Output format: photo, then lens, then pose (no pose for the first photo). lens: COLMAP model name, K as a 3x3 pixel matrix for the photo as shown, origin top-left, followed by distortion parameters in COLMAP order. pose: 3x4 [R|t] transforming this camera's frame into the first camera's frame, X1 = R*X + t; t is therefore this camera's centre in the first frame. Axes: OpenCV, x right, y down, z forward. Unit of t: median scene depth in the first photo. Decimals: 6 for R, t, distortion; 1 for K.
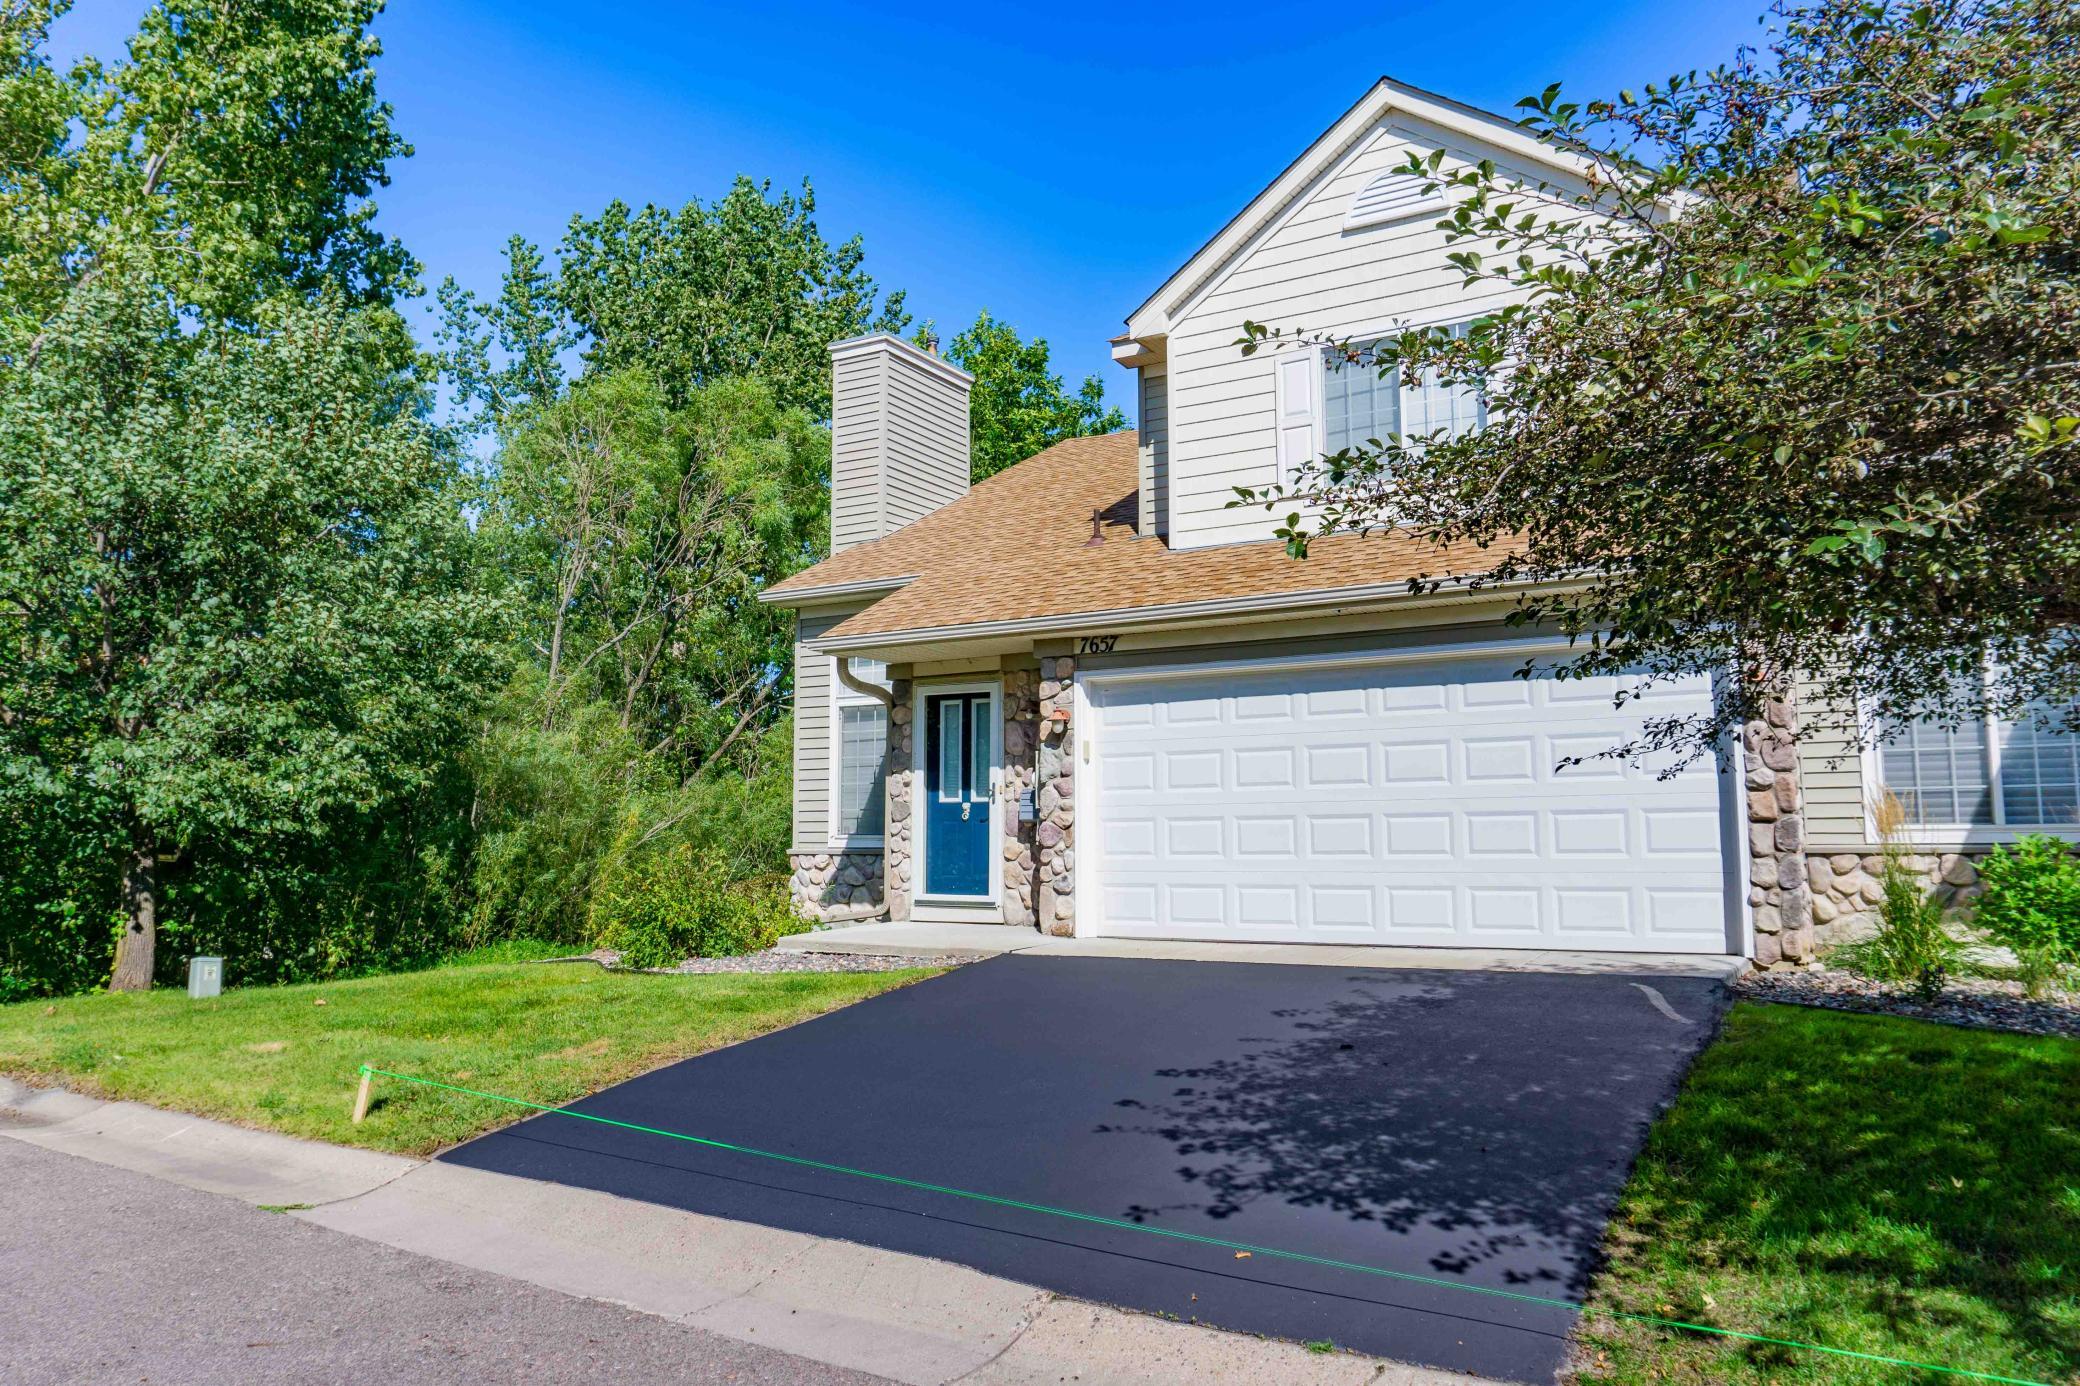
lens RADIAL K [[1423.0, 0, 1040.0], [0, 1423.0, 693.0], [0, 0, 1]] dist [-0.020880, -0.002444]
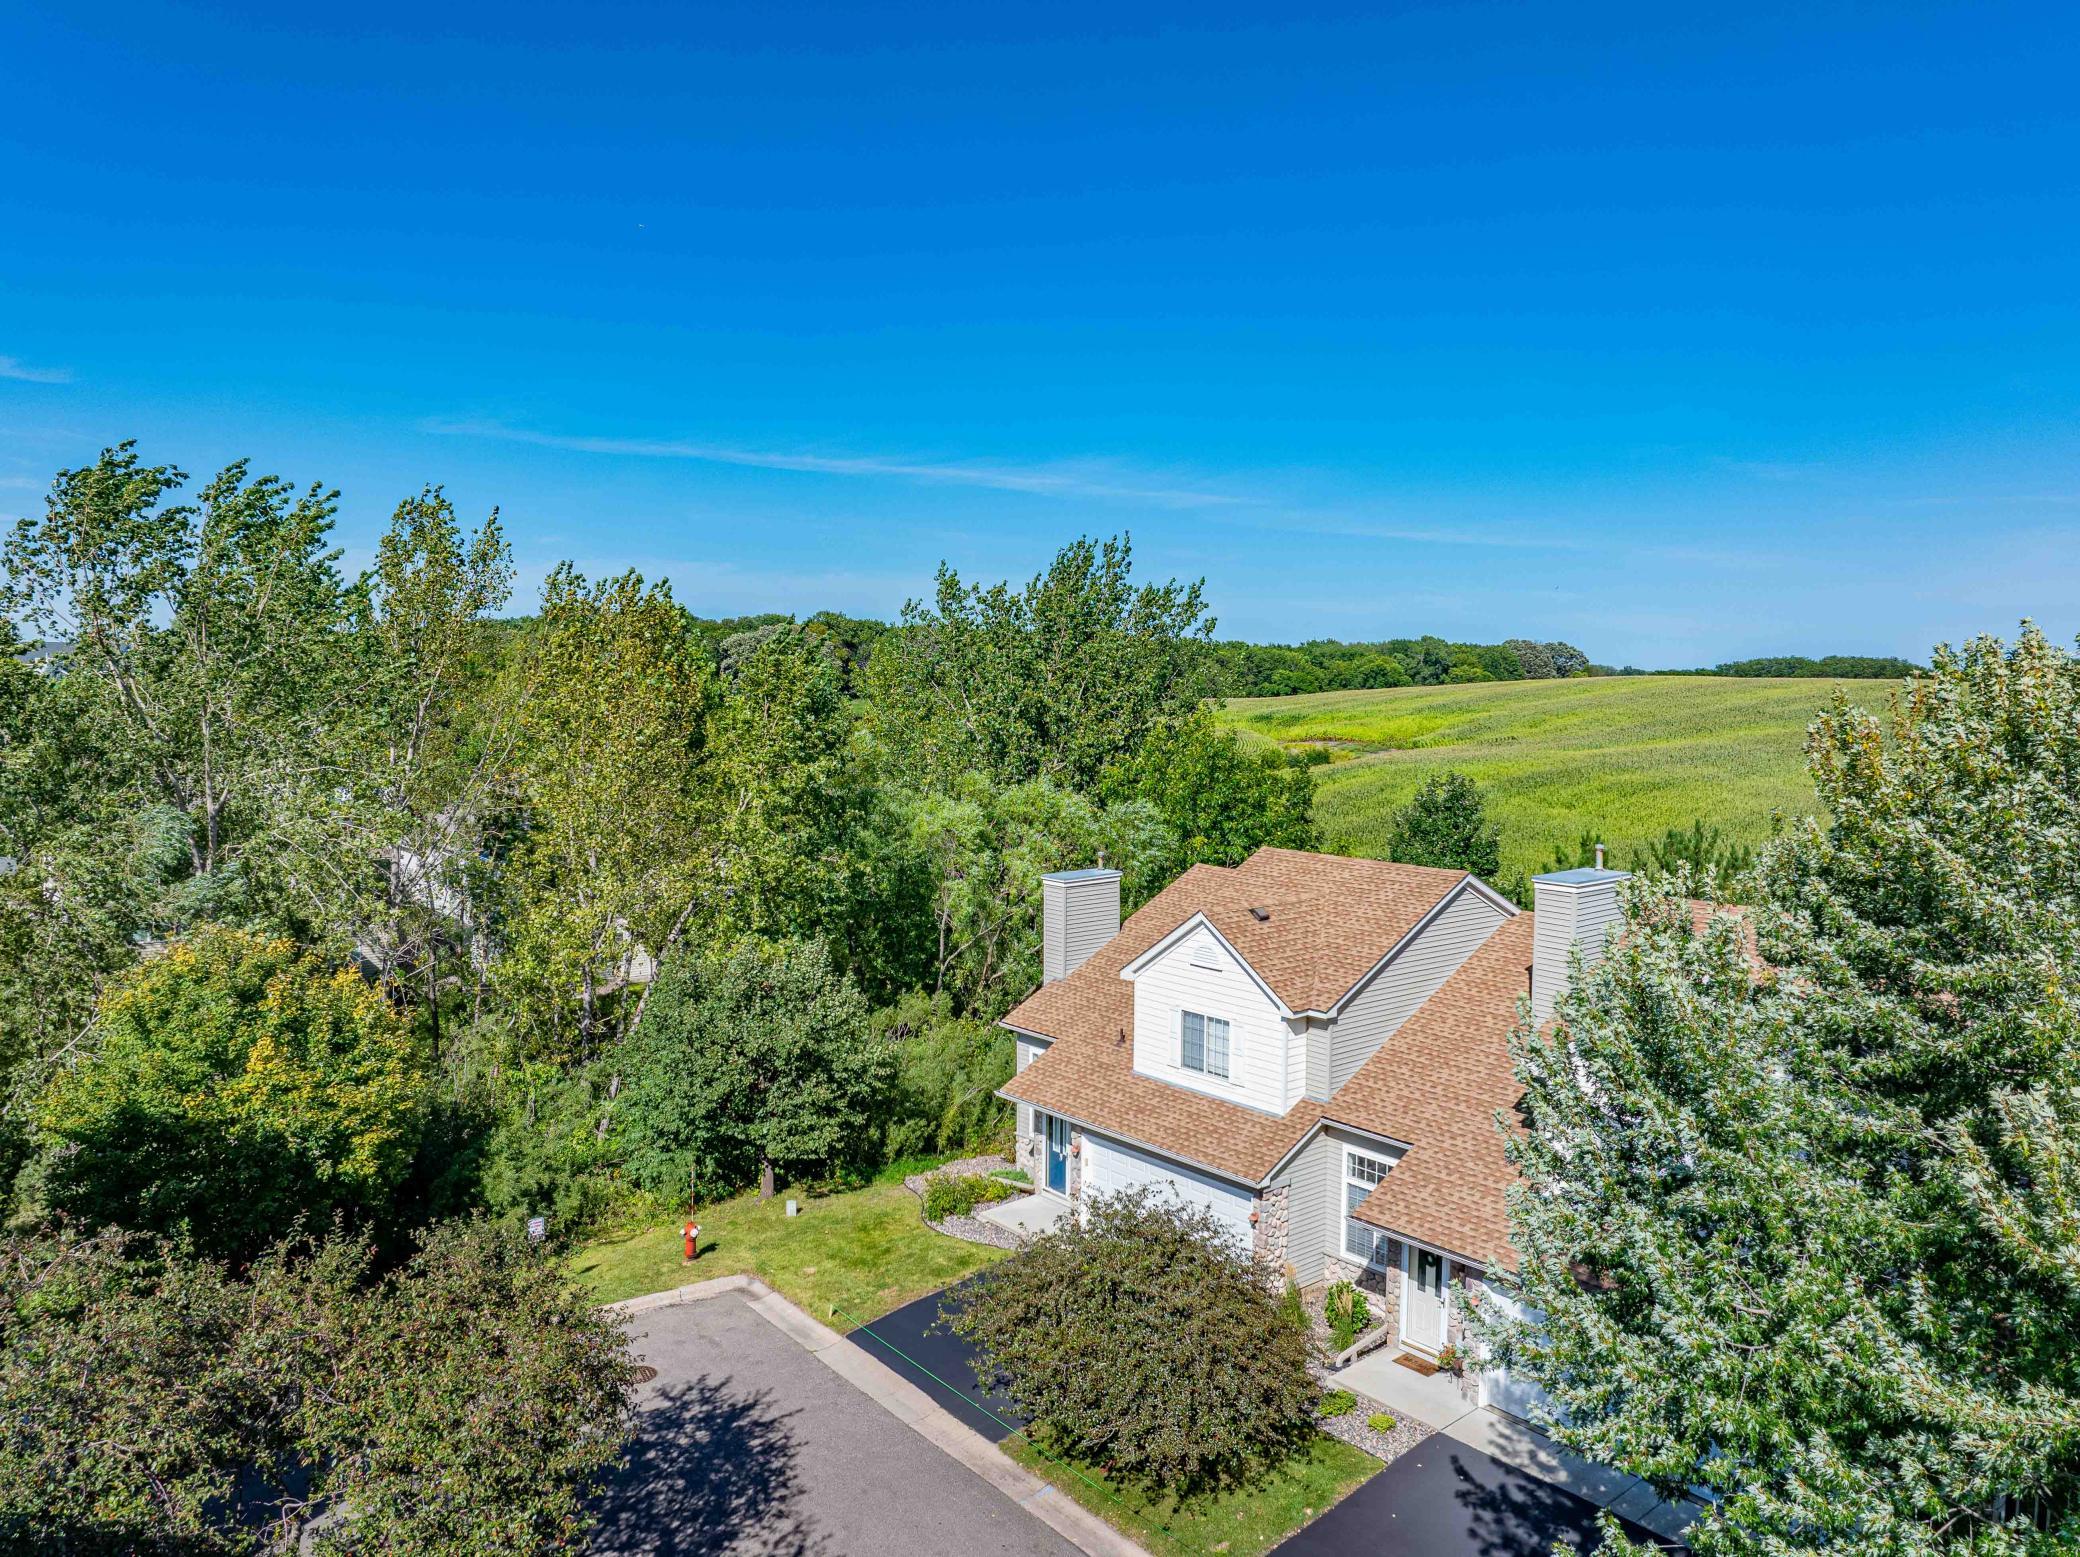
lens RADIAL K [[1466.4, 0, 1043.0], [0, 1466.4, 783.5], [0, 0, 1]] dist [-0.033231, 0.045792]
pose [[0.939355, 0.030425, -0.341593, 0.825880], [0.030097, 0.984900, 0.170487, -1.066295], [0.341622, -0.170429, 0.924255, -1.342321]]
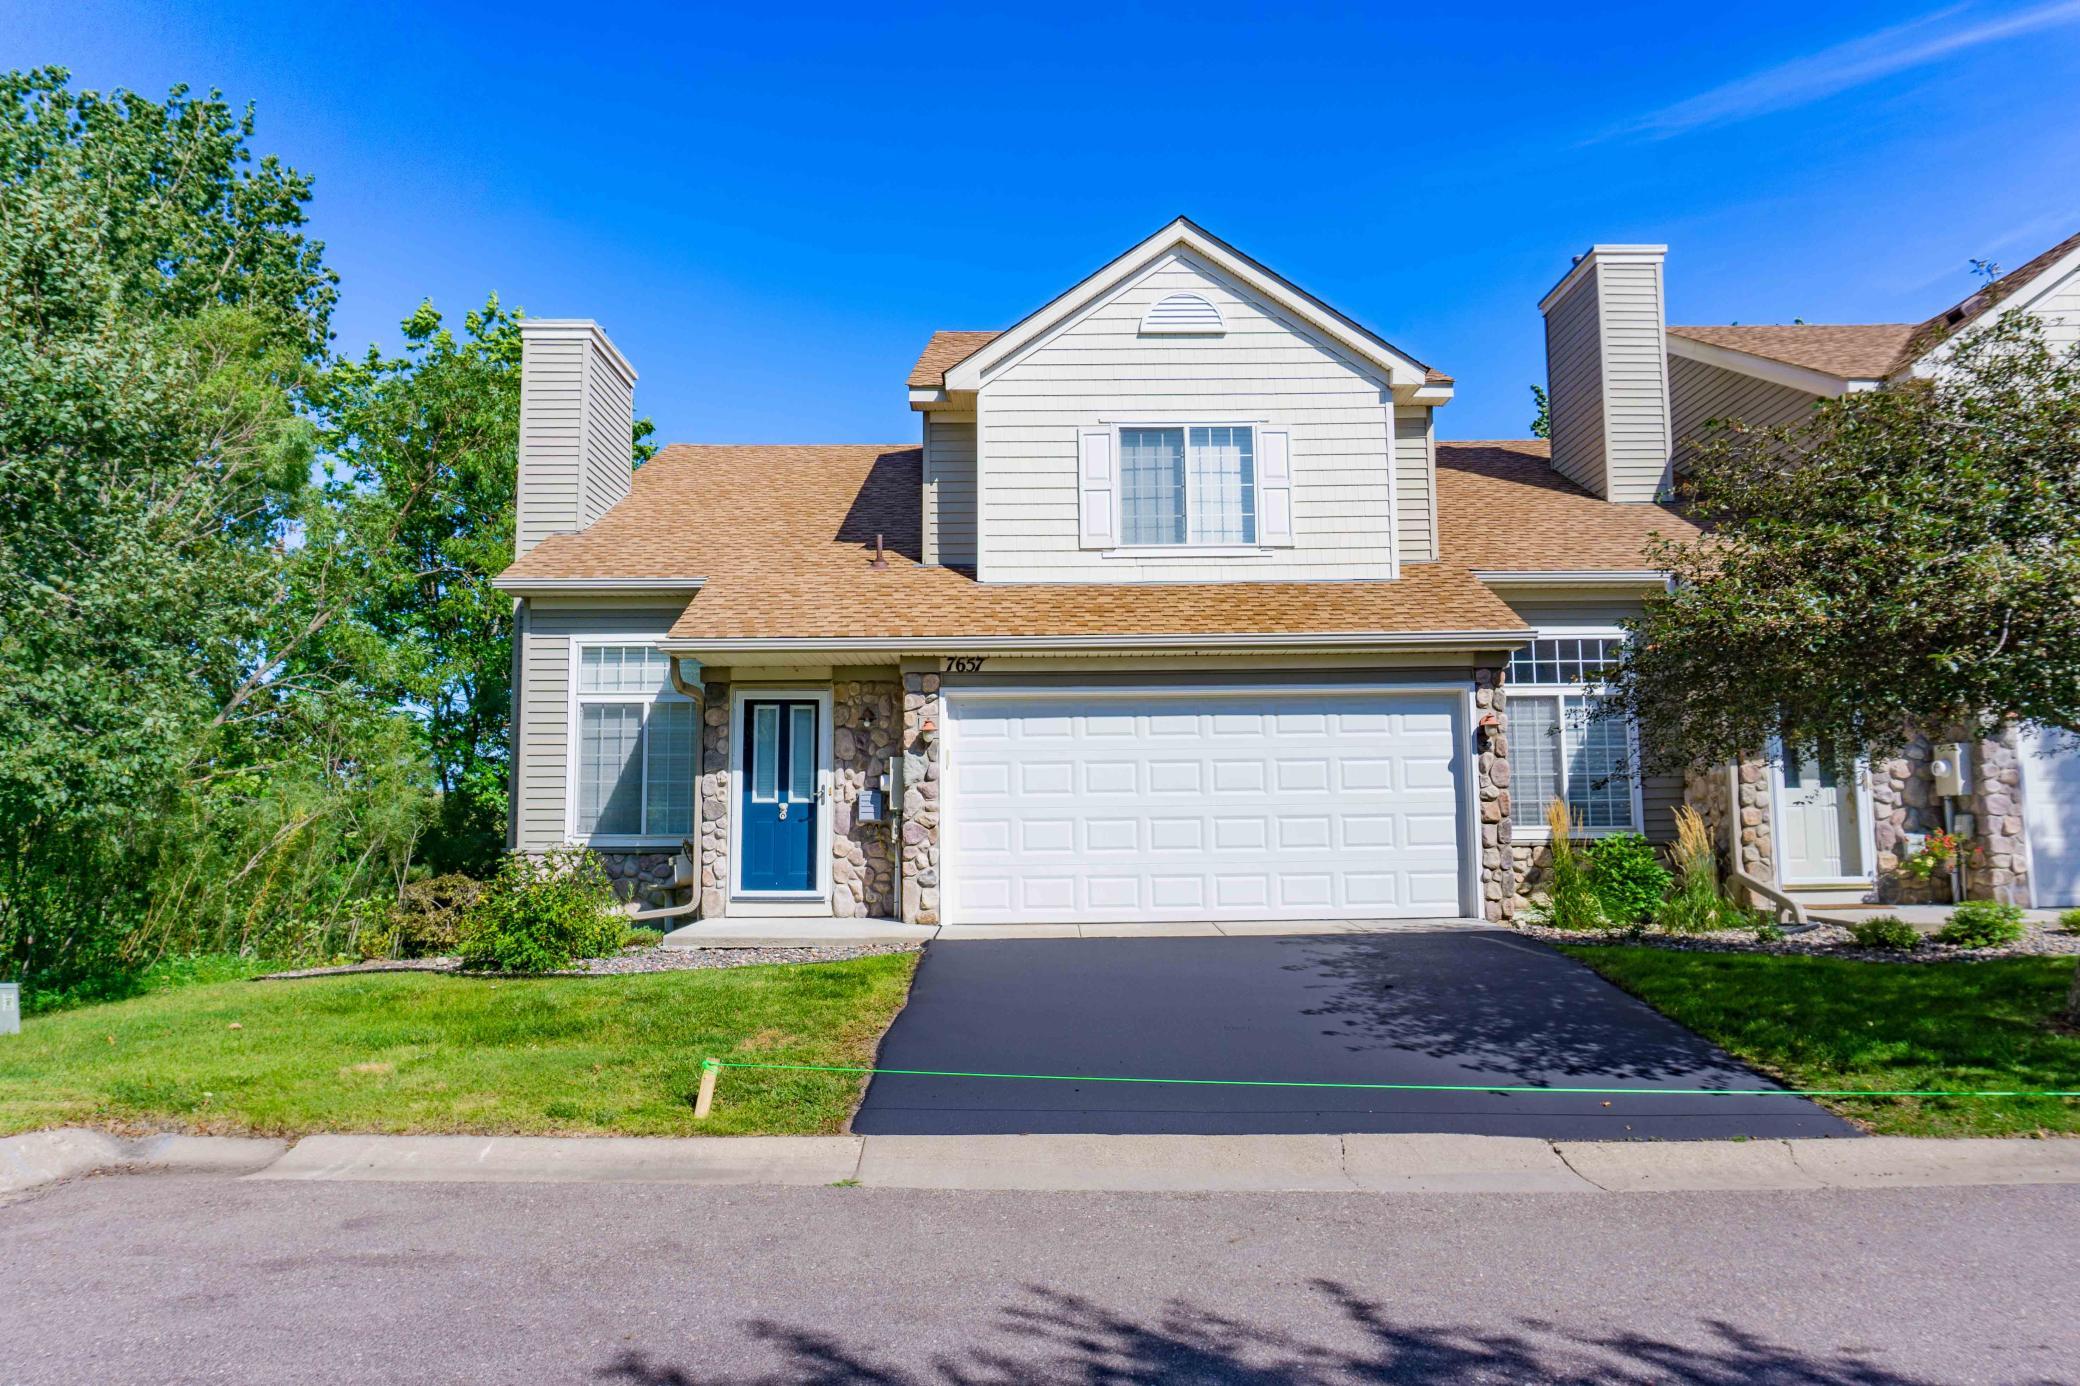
lens RADIAL K [[1423.0, 0, 1040.0], [0, 1423.0, 693.0], [0, 0, 1]] dist [-0.020880, -0.002444]
pose [[0.859461, 0.049256, 0.508823, -0.463036], [-0.048517, 0.998714, -0.014729, 0.002162], [-0.508894, -0.012028, 0.860745, -0.002306]]
